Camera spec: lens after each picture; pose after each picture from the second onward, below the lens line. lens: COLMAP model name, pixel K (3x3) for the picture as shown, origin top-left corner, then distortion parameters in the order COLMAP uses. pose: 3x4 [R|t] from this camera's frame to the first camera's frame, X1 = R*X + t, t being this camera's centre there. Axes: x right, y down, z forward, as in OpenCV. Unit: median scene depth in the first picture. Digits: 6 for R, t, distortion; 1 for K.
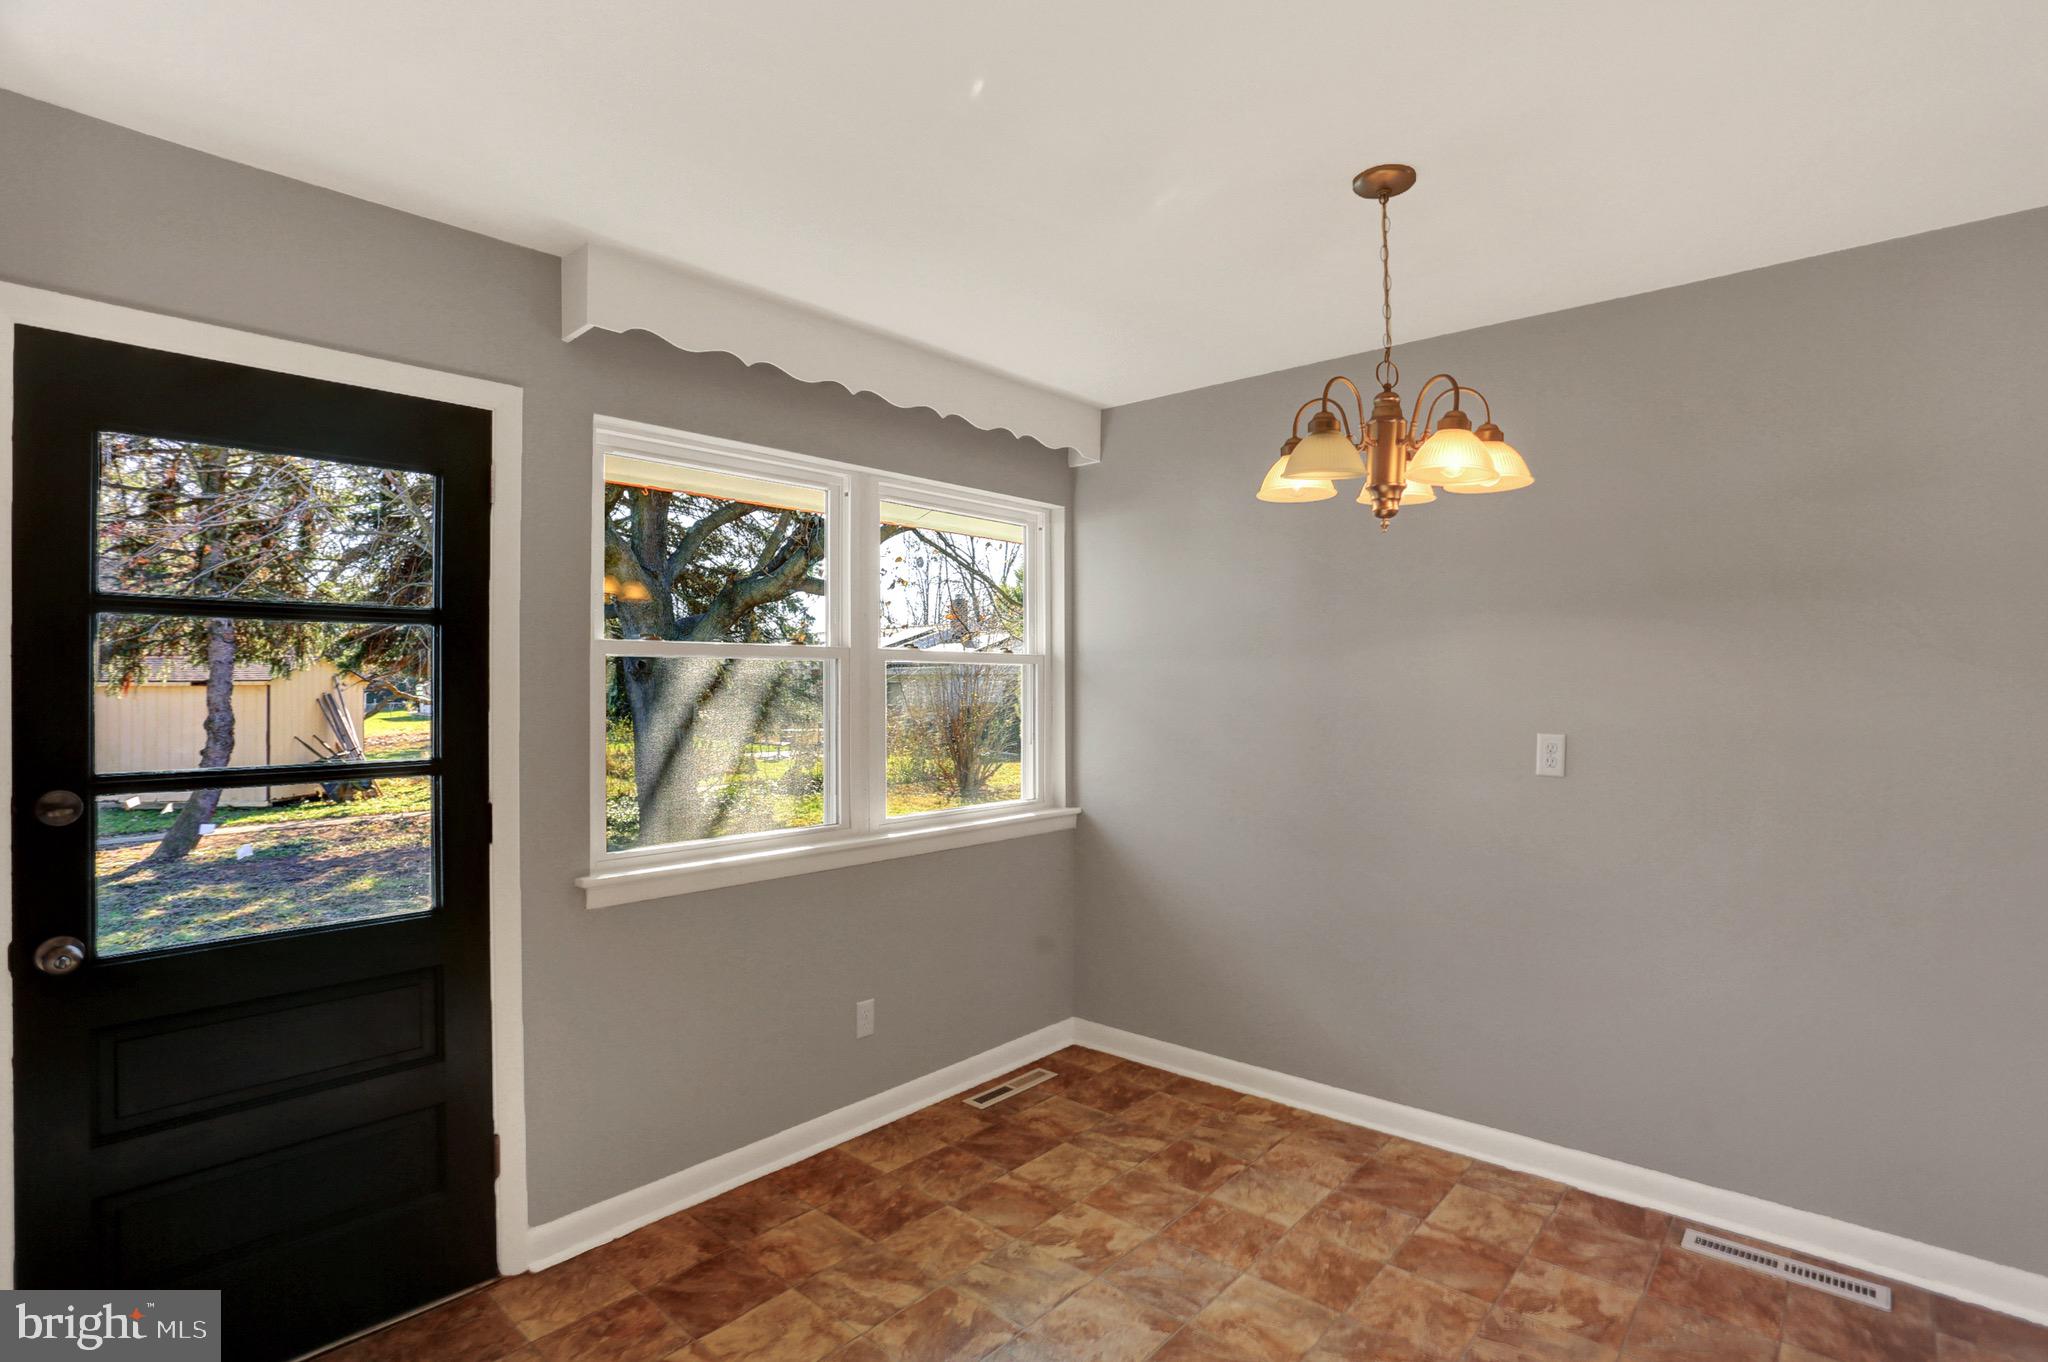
lens RADIAL K [[1003.9, 0, 1027.2], [0, 1003.9, 673.7], [0, 0, 1]] dist [-0.063677, 0.022859]
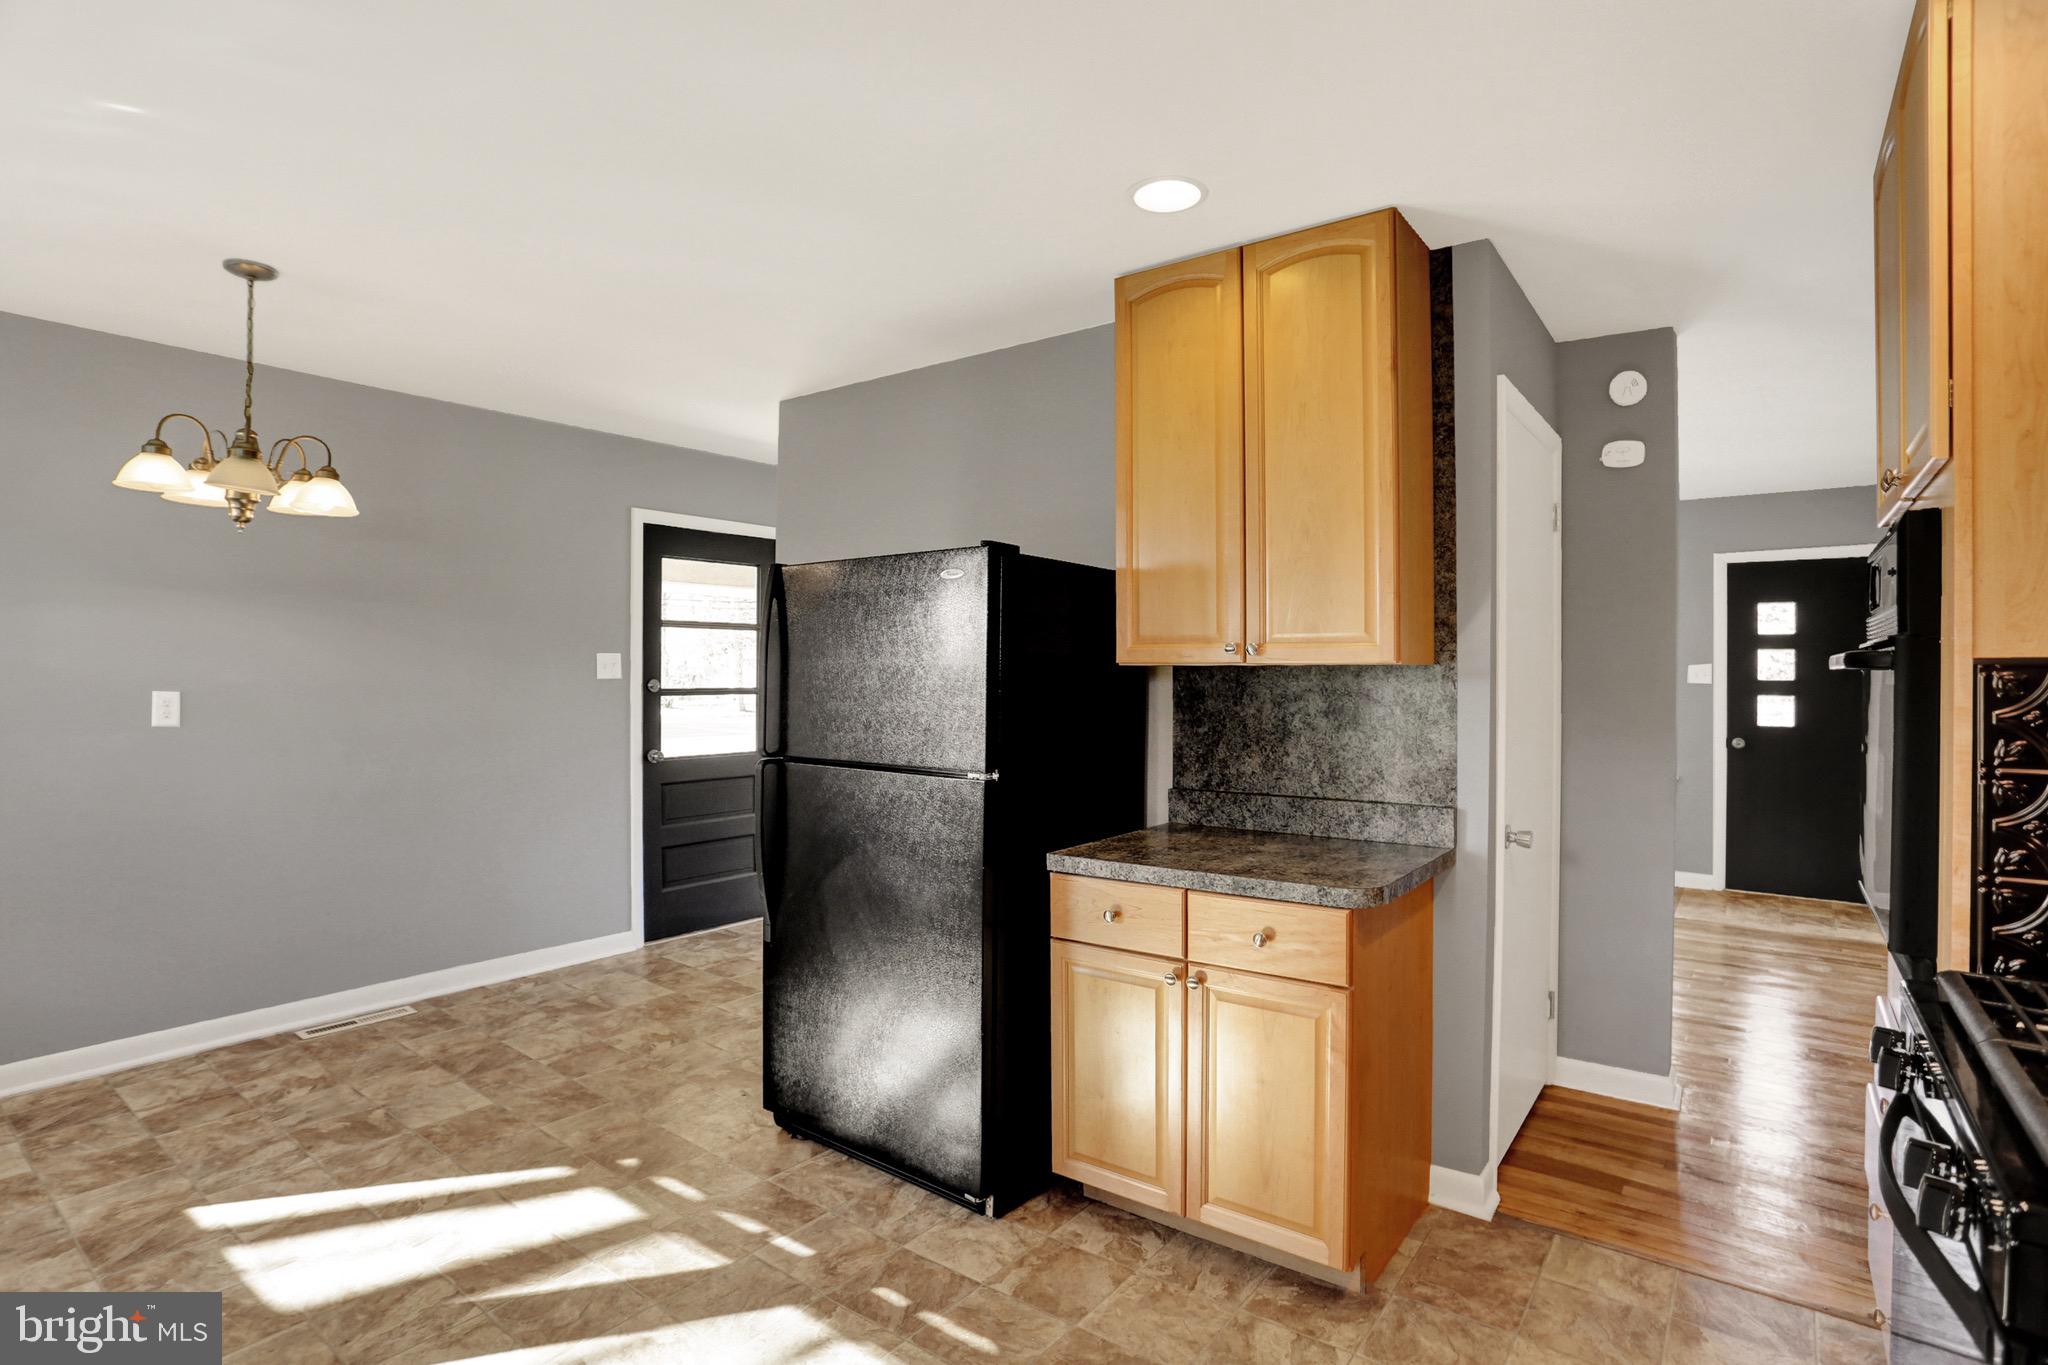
lens RADIAL K [[1003.9, 0, 1023.0], [0, 1003.9, 674.9], [0, 0, 1]] dist [-0.063677, 0.022859]
pose [[-0.083695, -0.004944, 0.996479, -0.799954], [-0.013582, 0.999900, 0.003821, 0.022352], [-0.996399, -0.013215, -0.083754, 0.048331]]
